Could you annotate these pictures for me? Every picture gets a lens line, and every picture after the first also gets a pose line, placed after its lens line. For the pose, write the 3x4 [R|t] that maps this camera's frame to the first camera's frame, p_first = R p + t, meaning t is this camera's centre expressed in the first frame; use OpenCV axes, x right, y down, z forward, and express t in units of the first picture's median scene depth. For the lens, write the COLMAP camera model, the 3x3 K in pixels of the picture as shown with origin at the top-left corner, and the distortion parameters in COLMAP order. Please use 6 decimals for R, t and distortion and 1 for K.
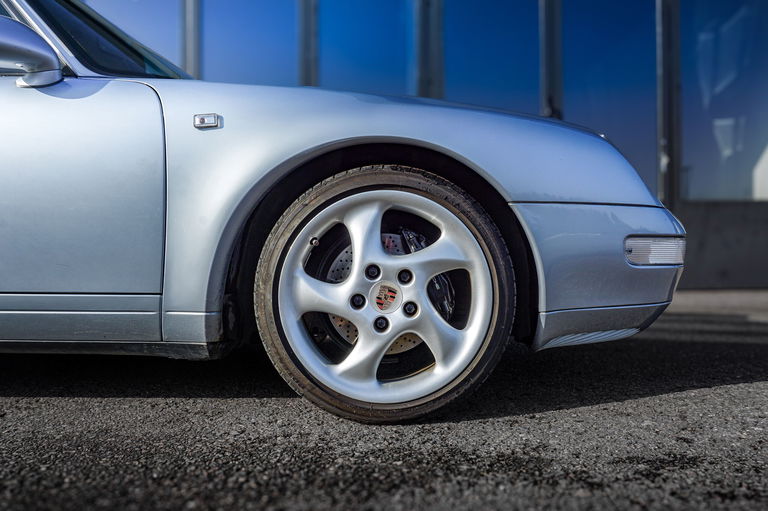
lens RADIAL K [[624.0, 0, 386.7], [0, 624.0, 253.5], [0, 0, 1]] dist [-0.037100, 0.005640]
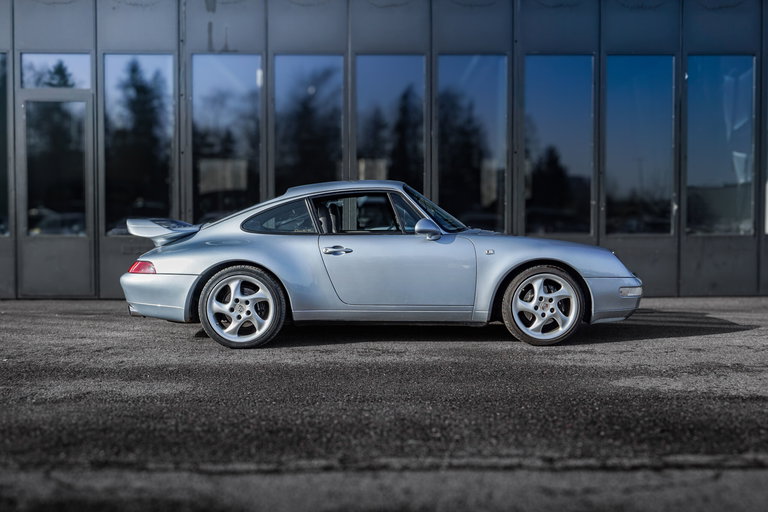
lens RADIAL K [[845.1, 0, 381.6], [0, 845.1, 254.9], [0, 0, 1]] dist [-0.012531, 0.000000]
pose [[0.999940, 0.001565, 0.010812, -0.885866], [-0.001862, 0.999618, 0.027562, -0.314286], [-0.010765, -0.027580, 0.999562, -3.327615]]
